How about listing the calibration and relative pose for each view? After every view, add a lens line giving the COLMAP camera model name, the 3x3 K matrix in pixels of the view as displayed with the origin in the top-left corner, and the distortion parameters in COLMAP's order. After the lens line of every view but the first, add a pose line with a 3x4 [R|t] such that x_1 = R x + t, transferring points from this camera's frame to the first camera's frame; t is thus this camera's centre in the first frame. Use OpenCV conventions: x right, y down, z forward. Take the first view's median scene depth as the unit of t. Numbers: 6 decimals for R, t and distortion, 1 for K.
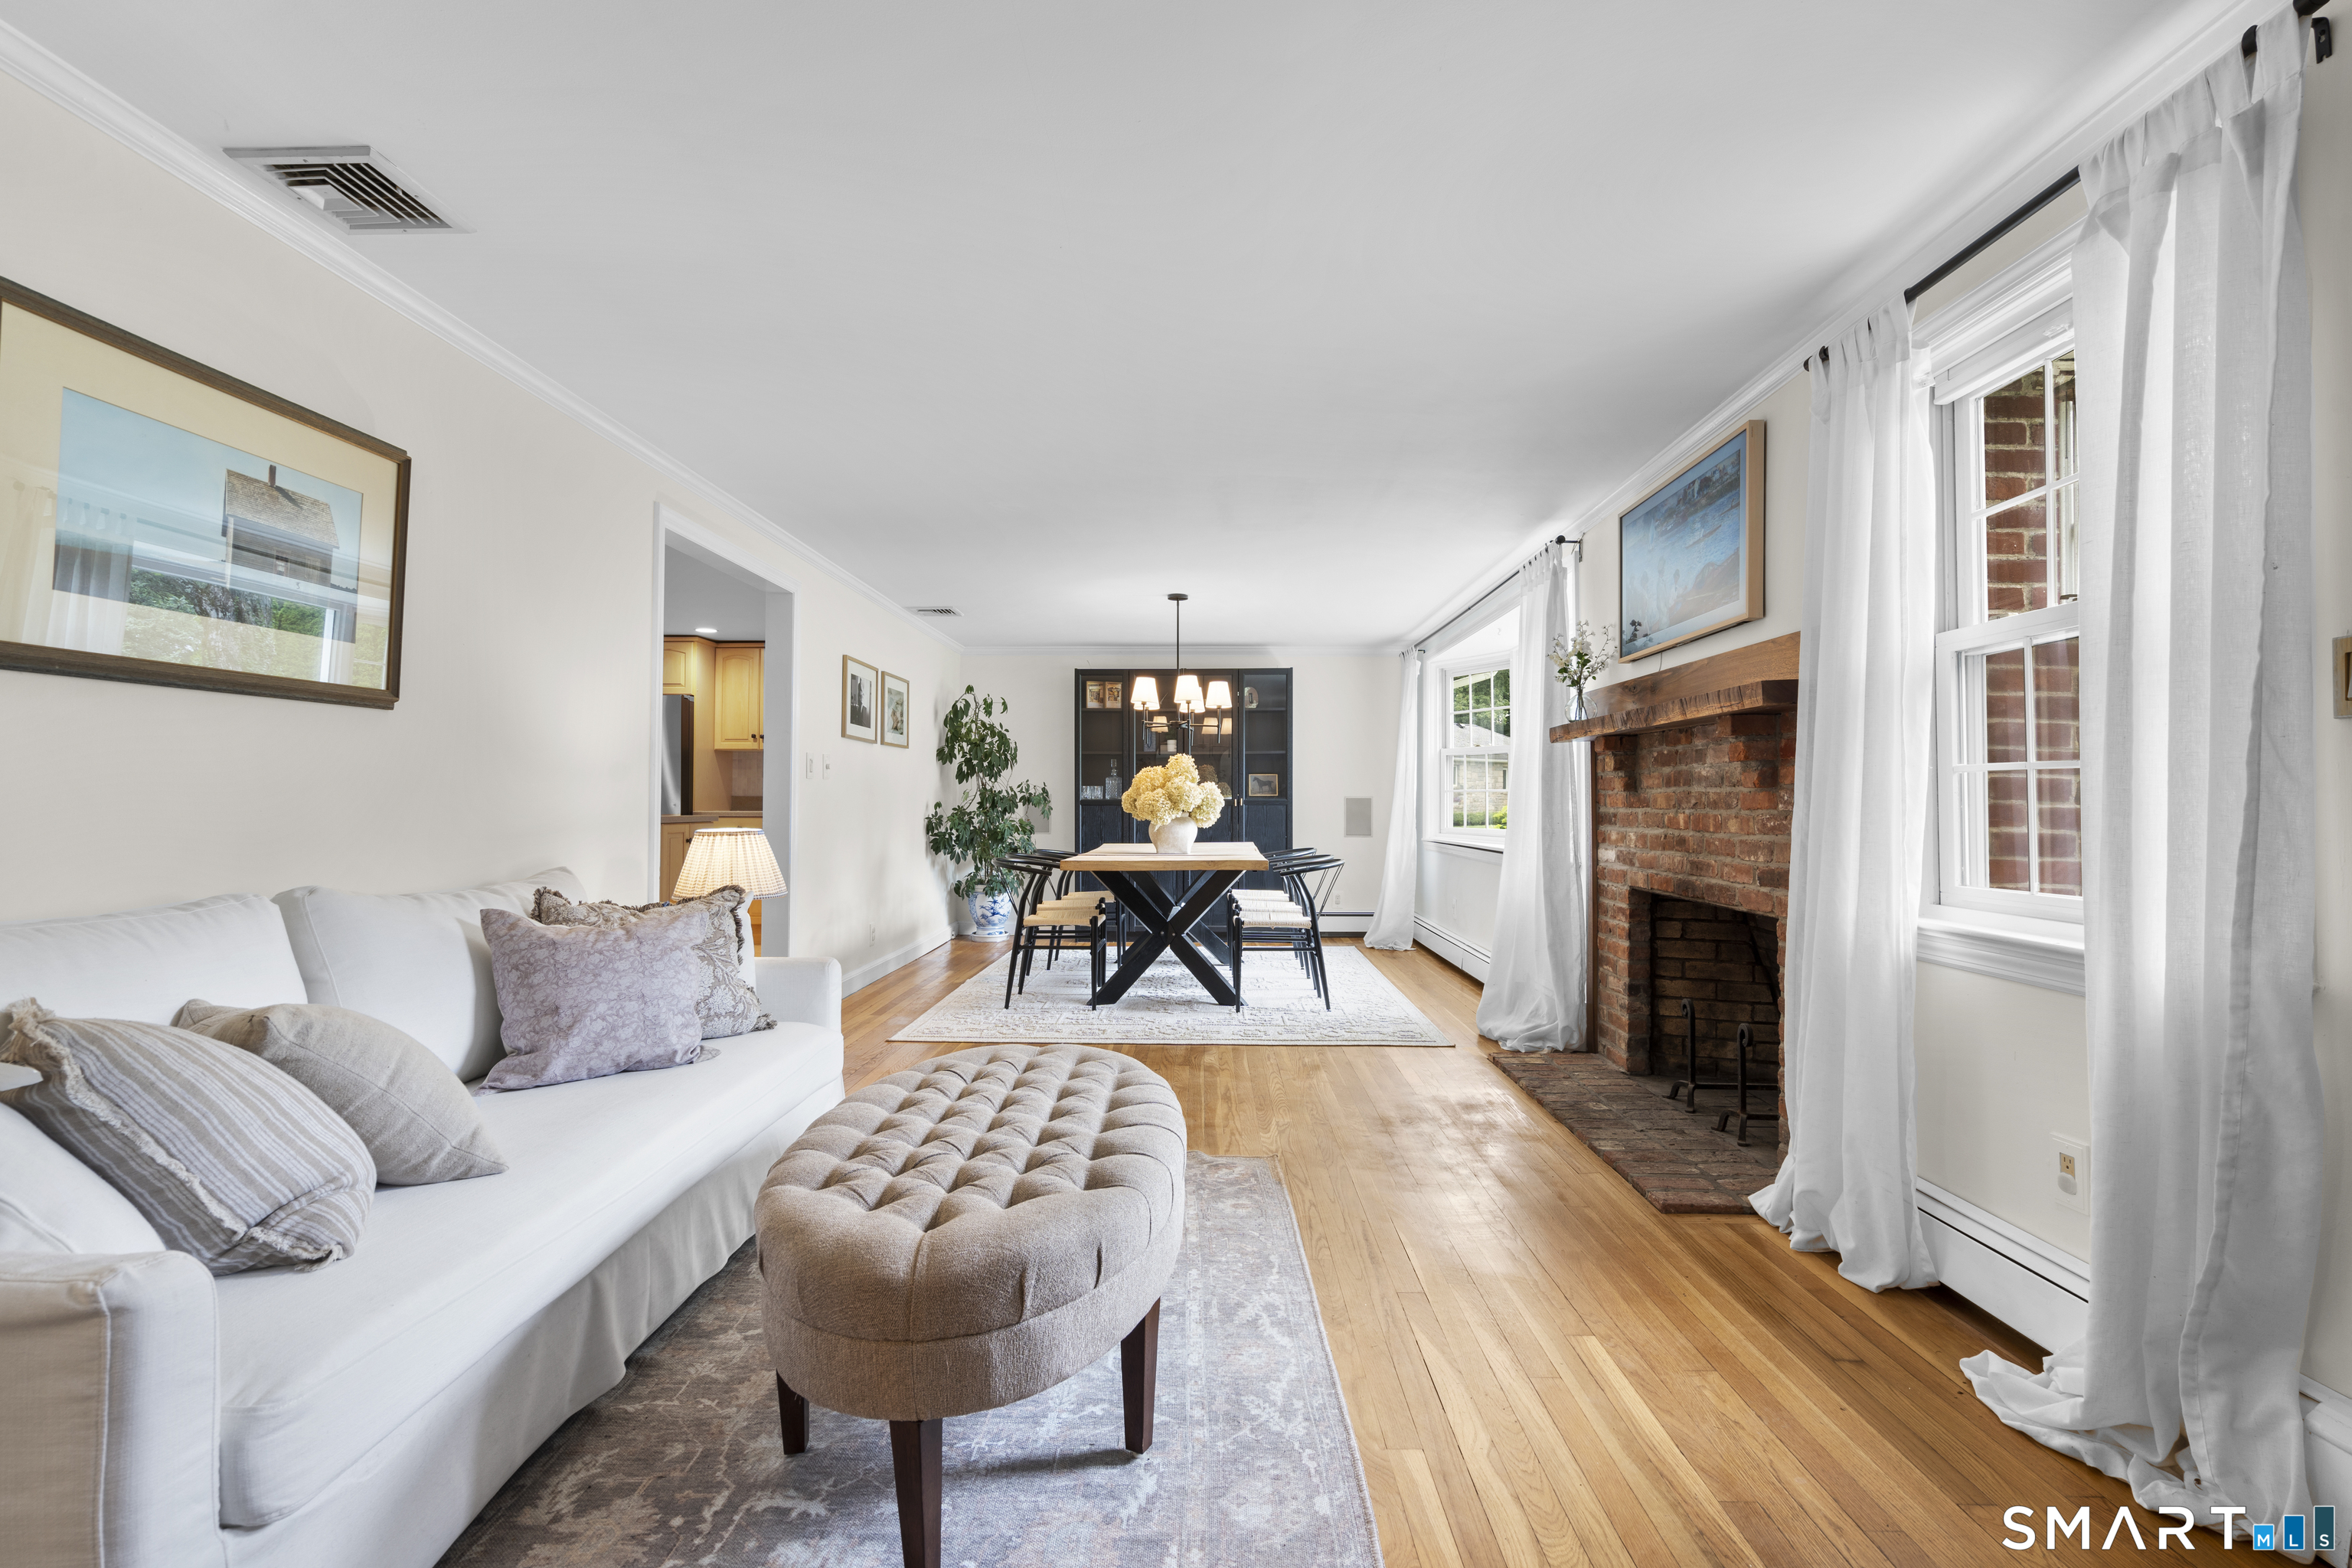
lens RADIAL K [[1055.8, 0, 1176.2], [0, 1055.8, 784.5], [0, 0, 1]] dist [-0.010515, 0.004857]
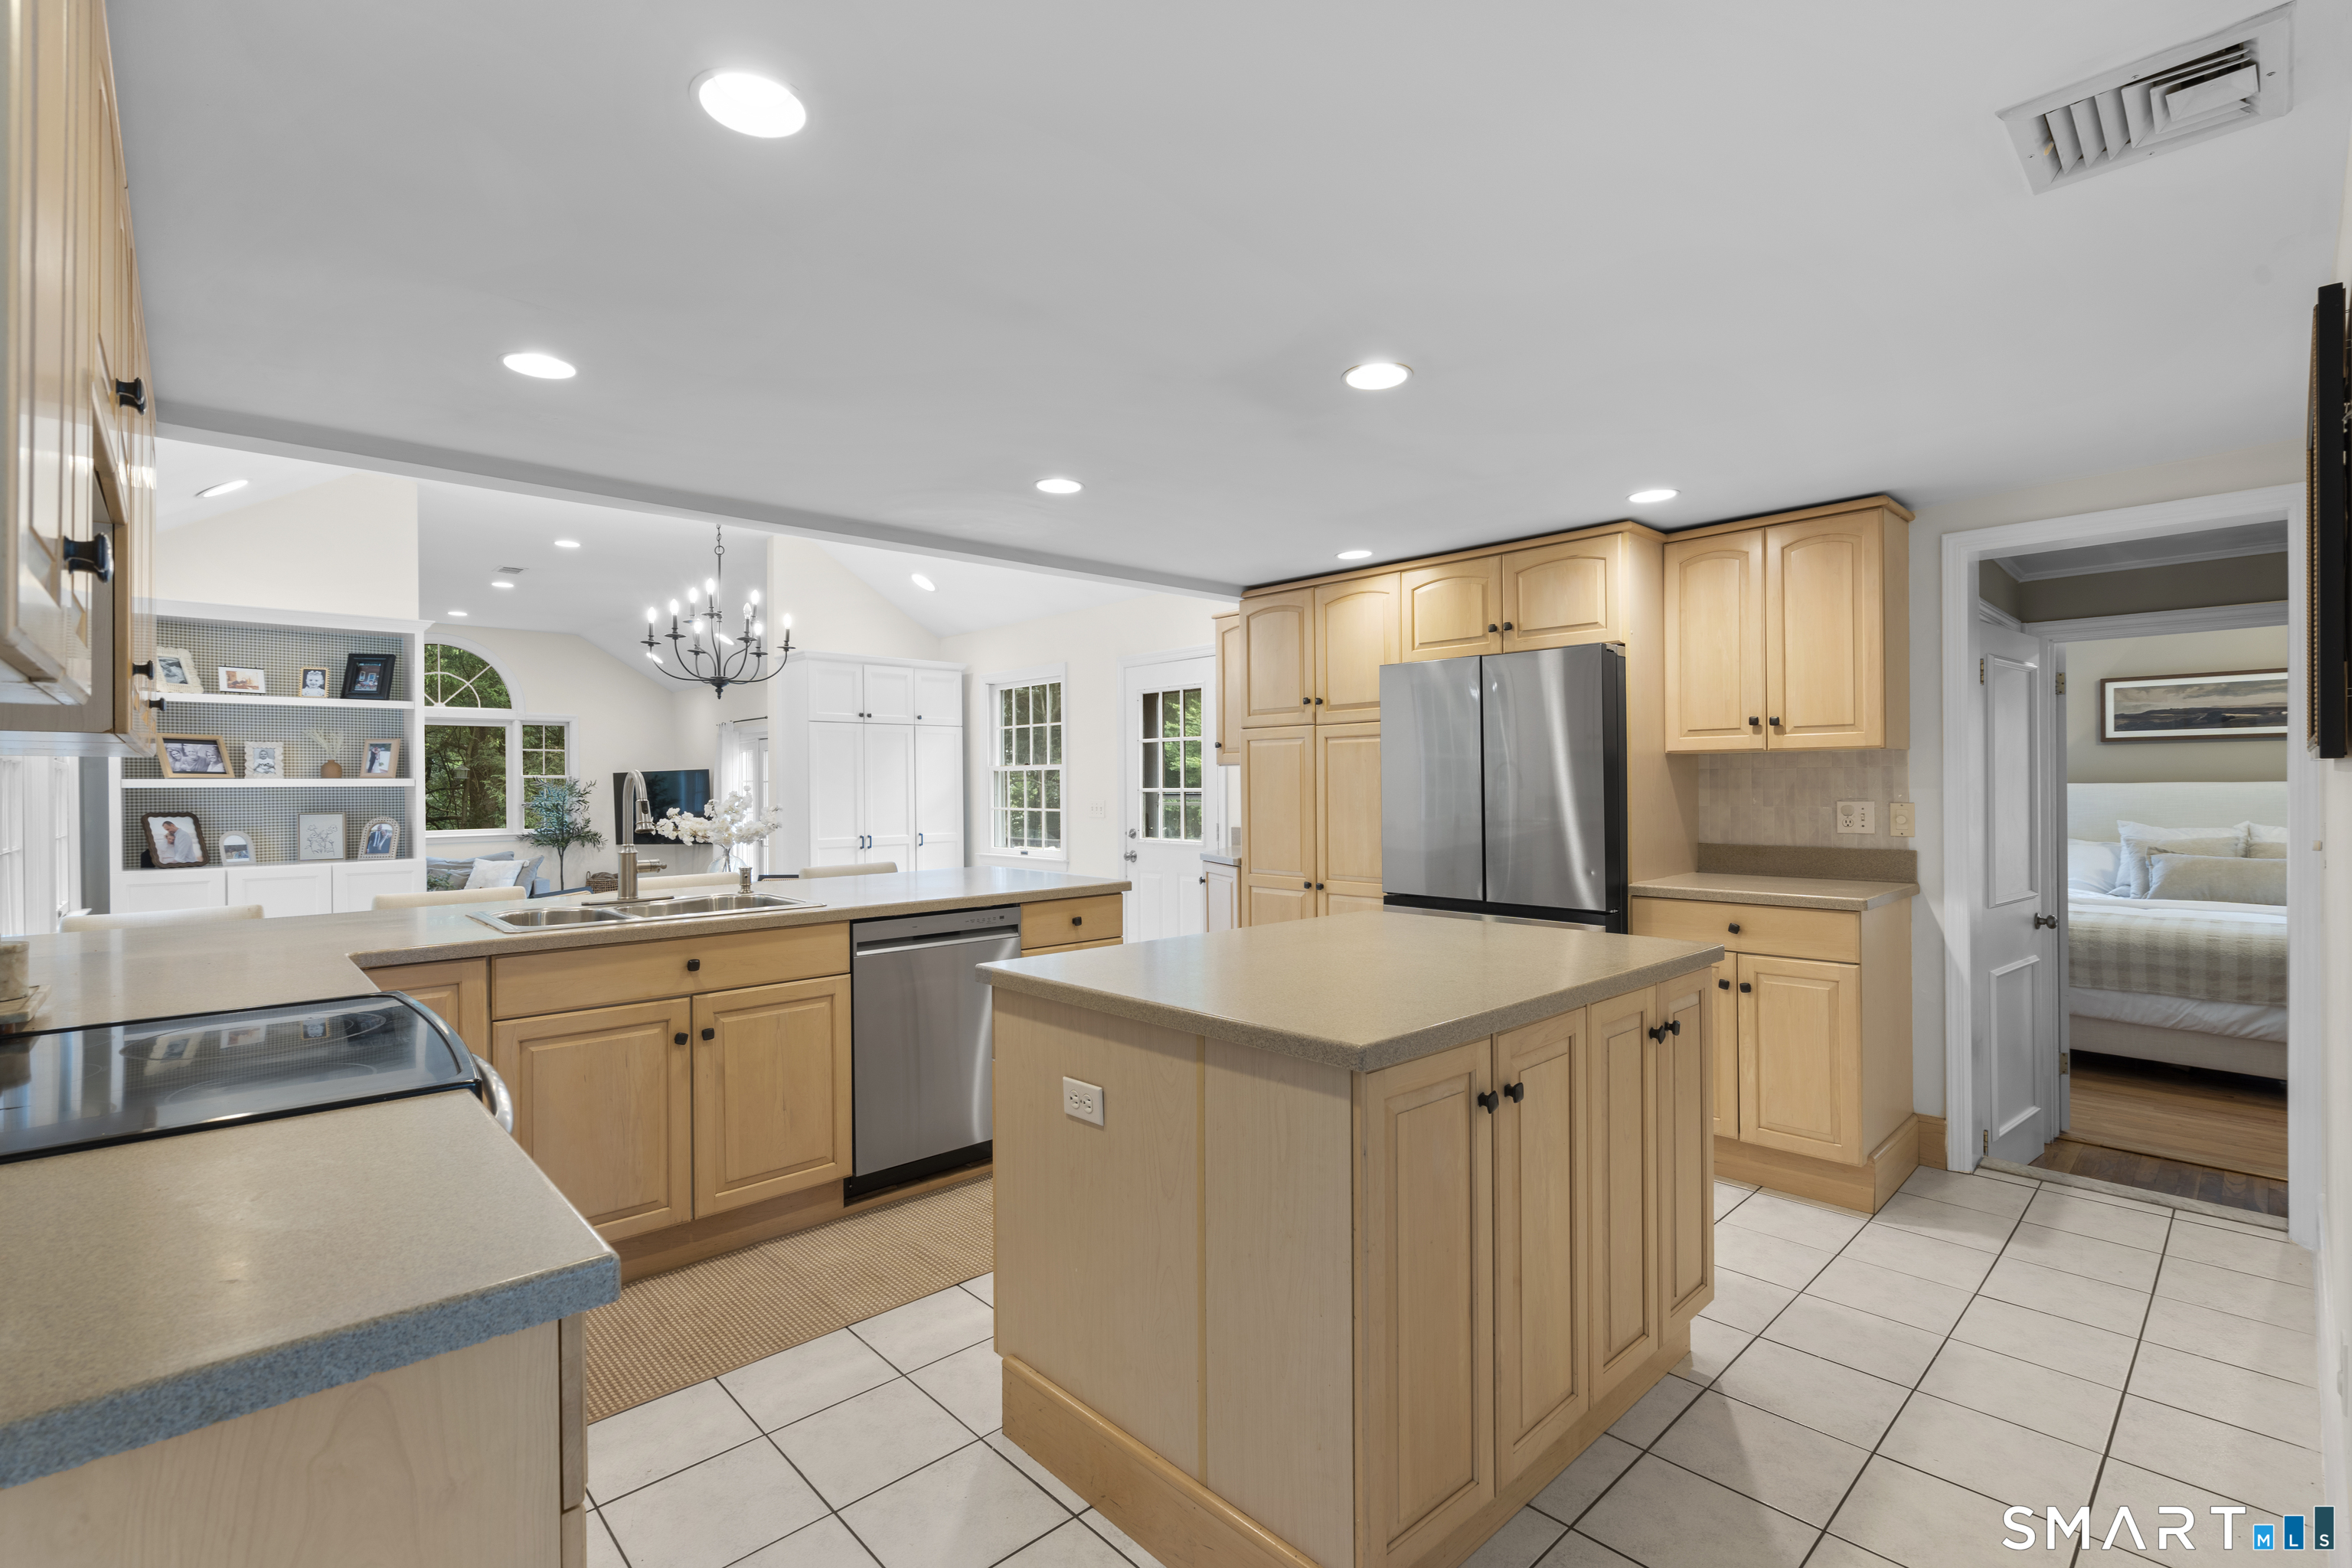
lens RADIAL K [[1055.8, 0, 1176.1], [0, 1055.8, 785.3], [0, 0, 1]] dist [-0.010515, 0.004857]
pose [[0.702688, -0.008942, -0.711442, -0.399021], [0.024269, 0.999640, 0.011405, -0.046020], [0.711084, -0.025280, 0.702652, 0.790326]]
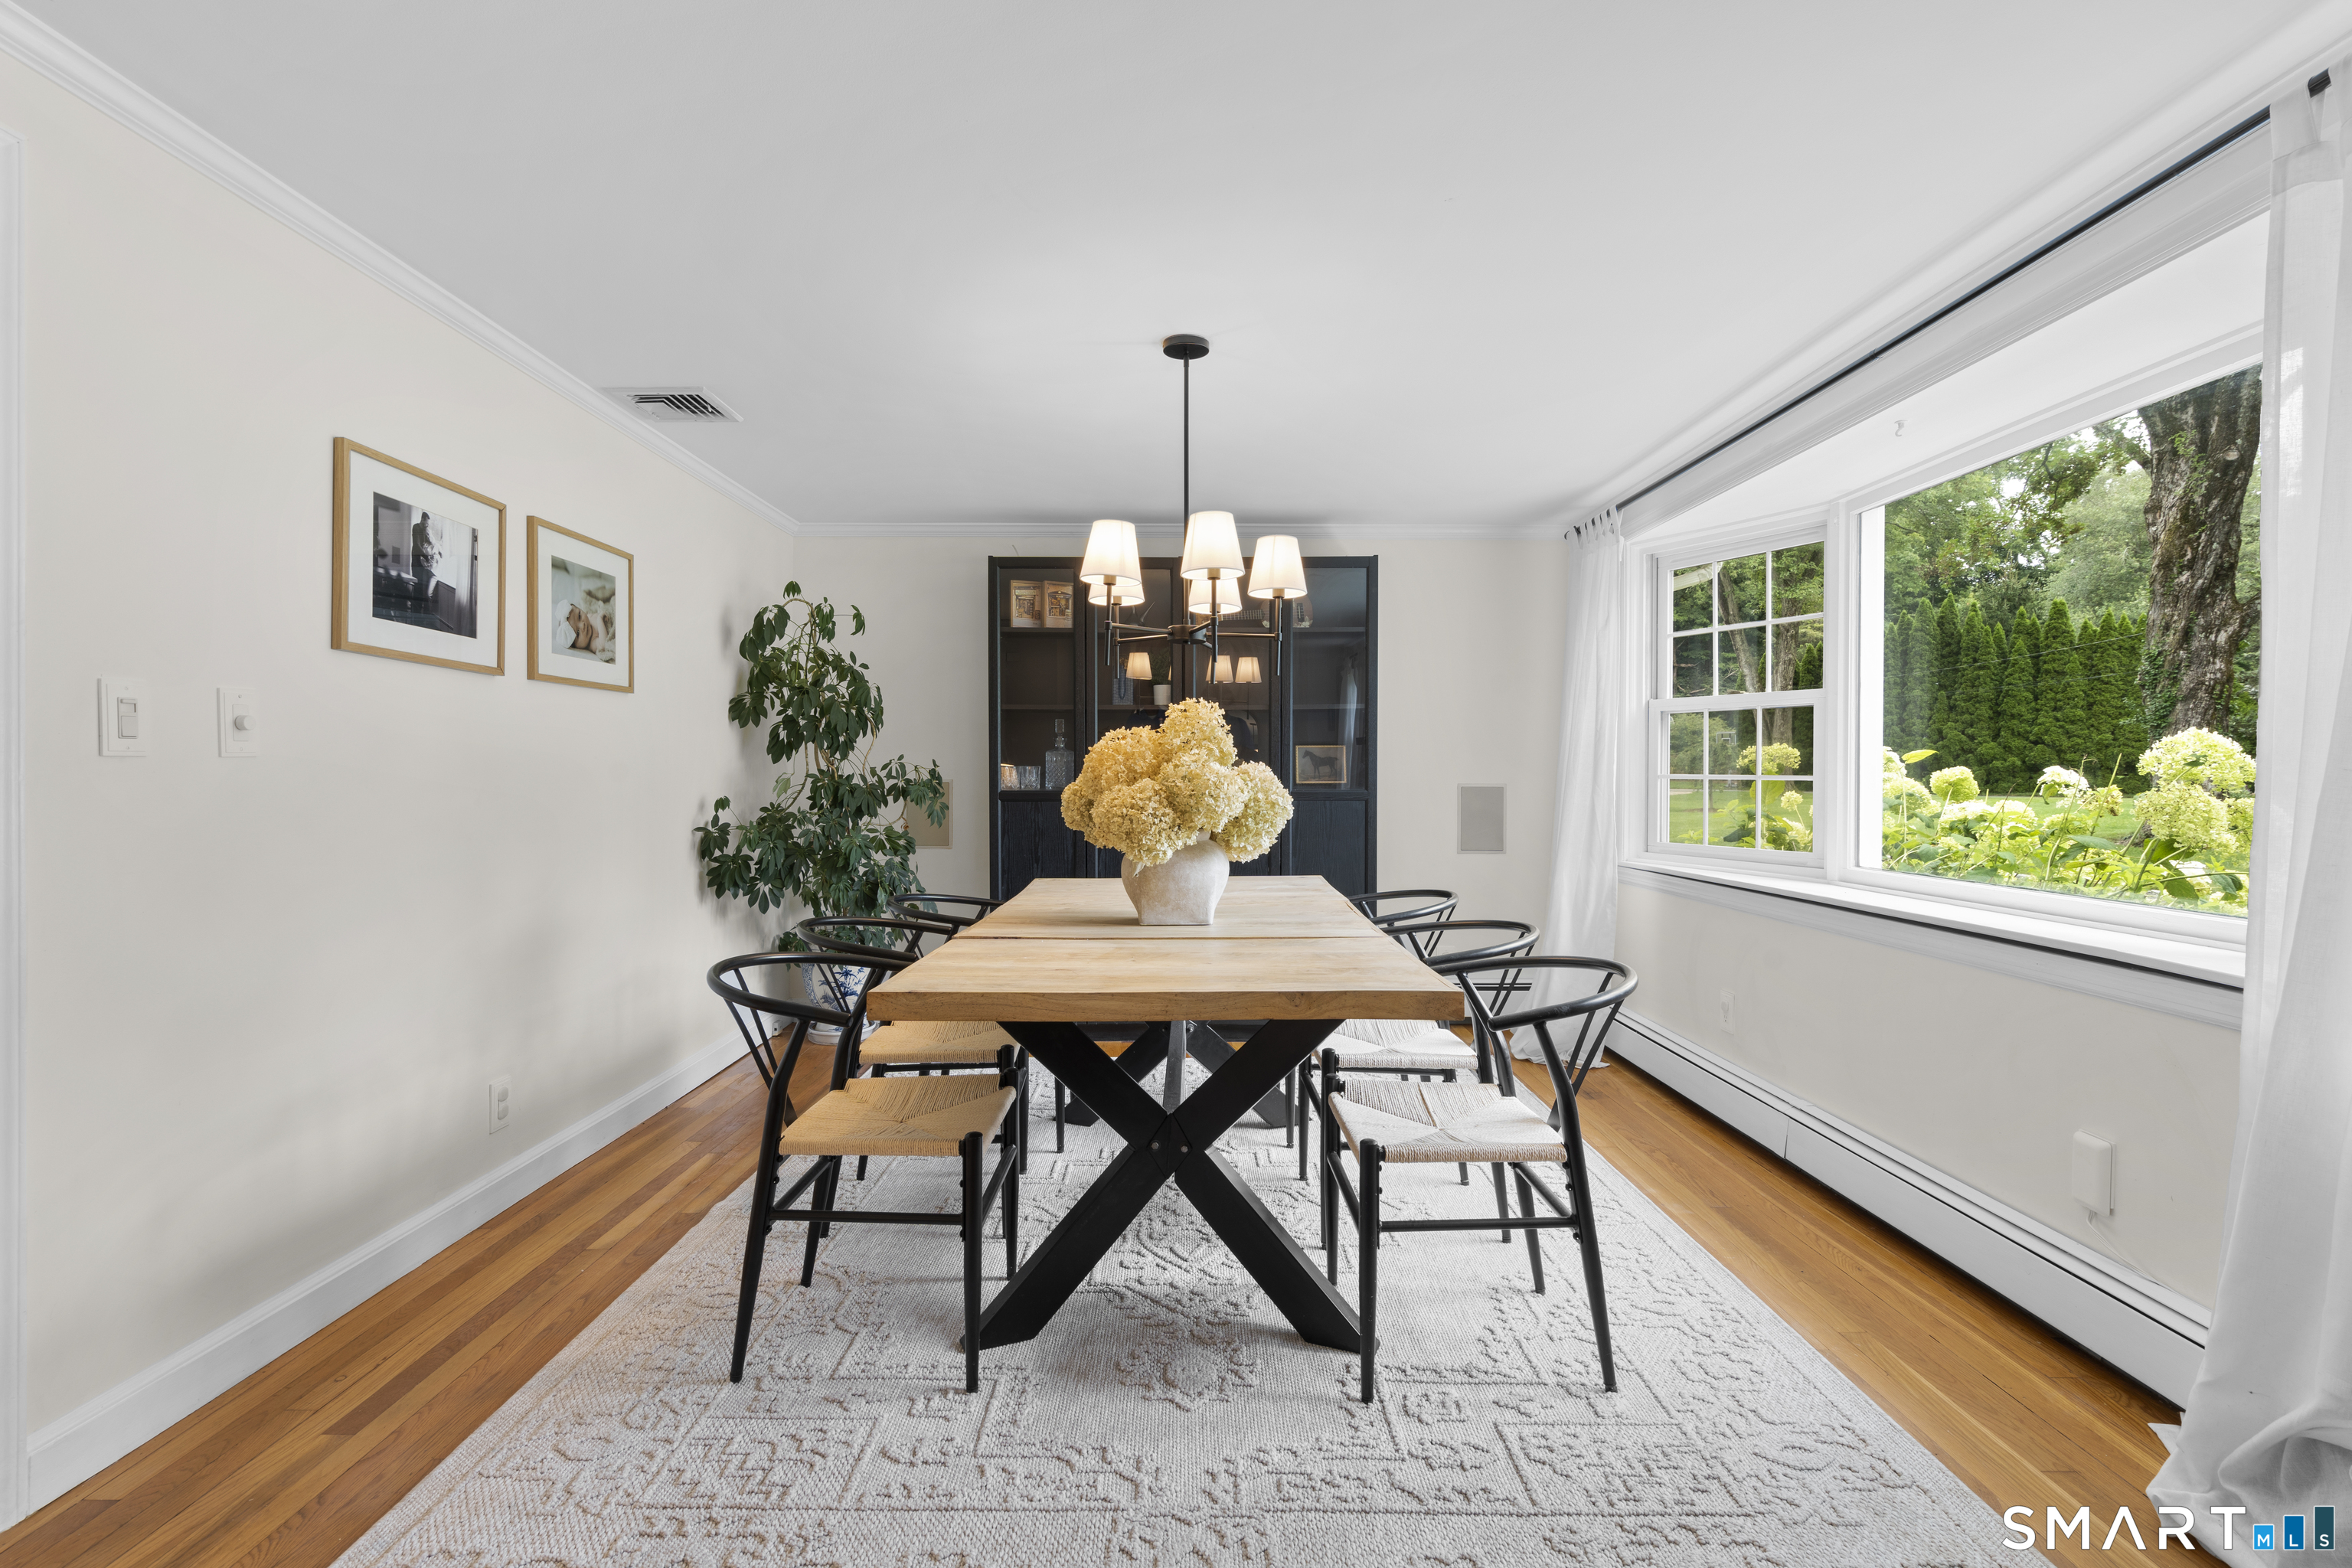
lens RADIAL K [[1094.3, 0, 1175.6], [0, 1094.3, 783.4], [0, 0, 1]] dist [-0.004682, 0.001961]
pose [[0.999730, -0.000612, 0.023223, -0.016864], [0.000045, 0.999703, 0.024389, -0.005796], [-0.023231, -0.024381, 0.999433, 0.659020]]
